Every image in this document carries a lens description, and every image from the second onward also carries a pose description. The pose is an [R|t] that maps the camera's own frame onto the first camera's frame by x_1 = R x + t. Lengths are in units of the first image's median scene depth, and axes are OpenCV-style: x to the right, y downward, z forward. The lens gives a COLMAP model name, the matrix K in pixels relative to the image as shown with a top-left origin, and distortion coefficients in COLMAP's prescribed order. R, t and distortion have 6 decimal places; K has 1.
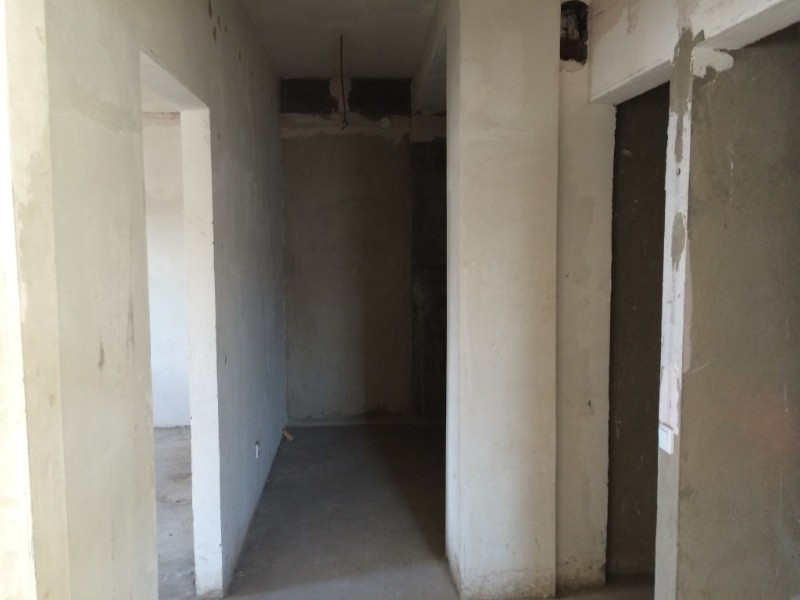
lens RADIAL K [[676.7, 0, 397.0], [0, 676.7, 296.9], [0, 0, 1]] dist [0.049952, -0.064584]
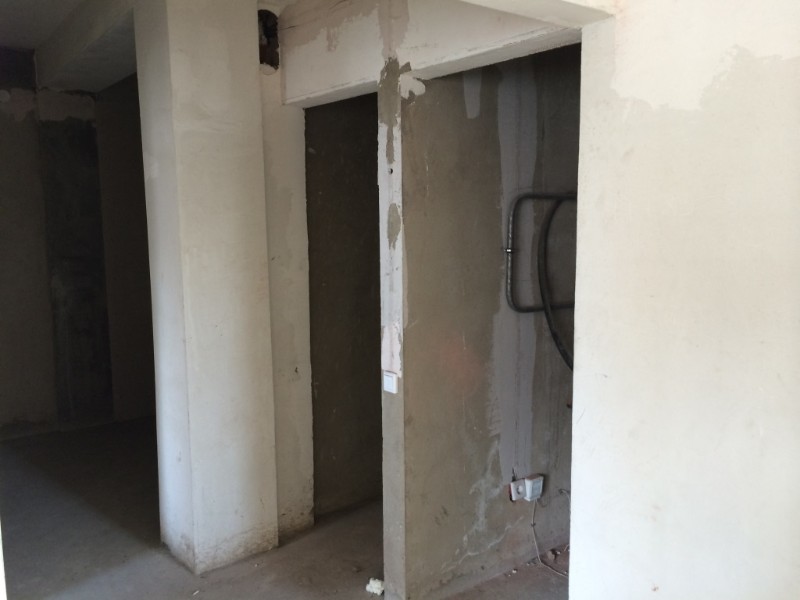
lens RADIAL K [[676.7, 0, 399.0], [0, 676.7, 297.3], [0, 0, 1]] dist [0.049952, -0.064584]
pose [[0.823232, -0.068673, 0.563536, -0.220854], [0.058920, 0.997631, 0.035499, 0.005102], [-0.564639, 0.003979, 0.825328, -0.035989]]
